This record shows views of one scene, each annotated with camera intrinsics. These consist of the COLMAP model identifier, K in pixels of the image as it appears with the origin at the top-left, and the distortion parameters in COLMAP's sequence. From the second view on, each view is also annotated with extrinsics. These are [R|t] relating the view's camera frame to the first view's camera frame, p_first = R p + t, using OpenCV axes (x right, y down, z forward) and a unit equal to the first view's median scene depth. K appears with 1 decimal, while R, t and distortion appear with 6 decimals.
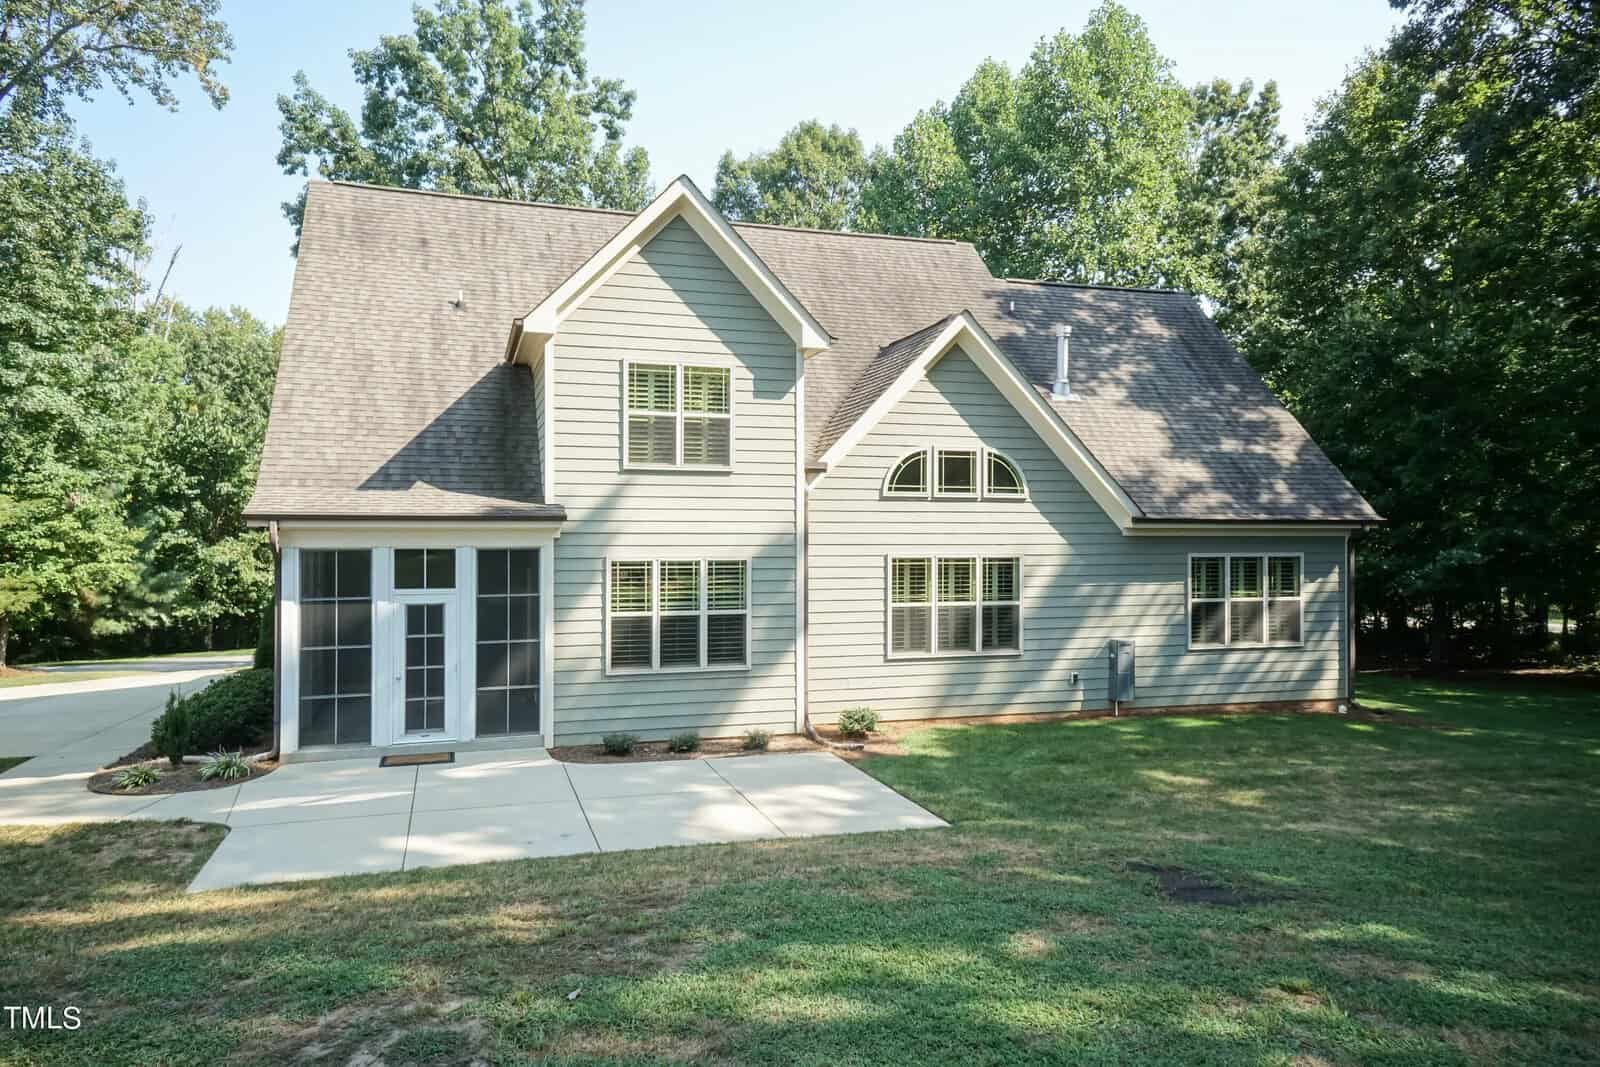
lens RADIAL K [[1057.8, 0, 786.7], [0, 1057.8, 538.3], [0, 0, 1]] dist [0.060415, 0.016726]
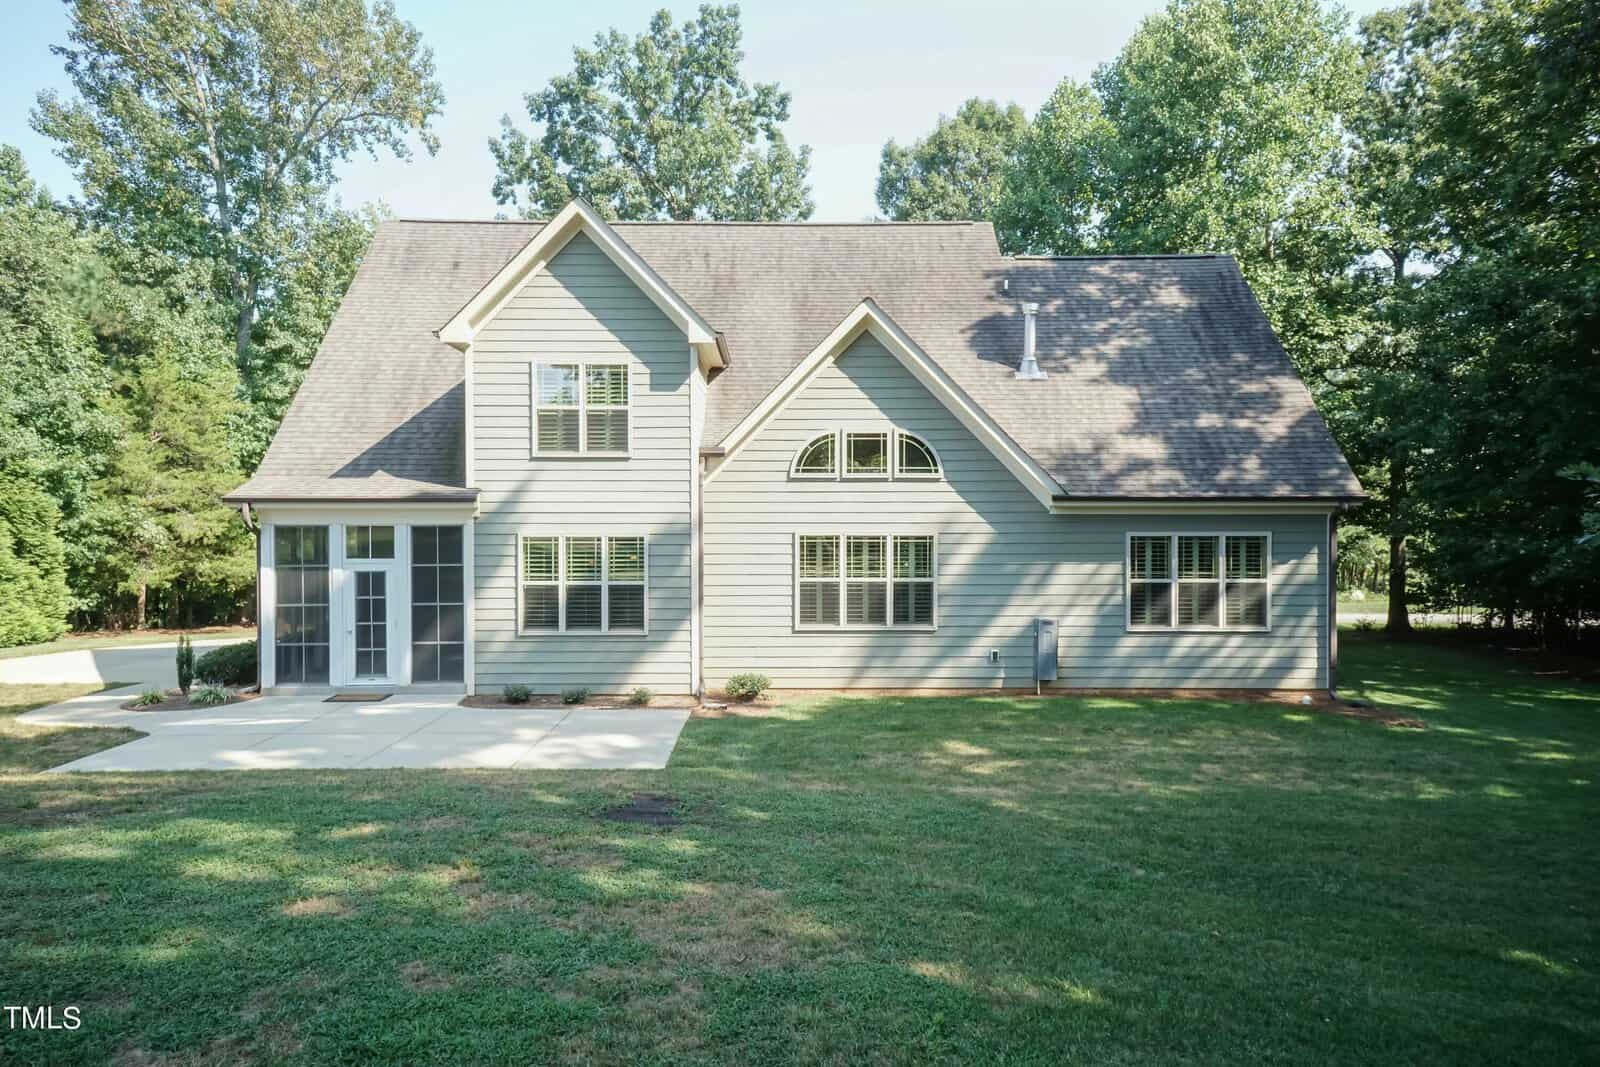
lens RADIAL K [[1057.8, 0, 787.1], [0, 1057.8, 536.3], [0, 0, 1]] dist [0.060415, 0.016726]
pose [[0.957662, 0.003627, -0.287872, 0.393178], [0.000213, 0.999911, 0.013304, 0.005083], [0.287895, -0.012802, 0.957576, -0.022789]]
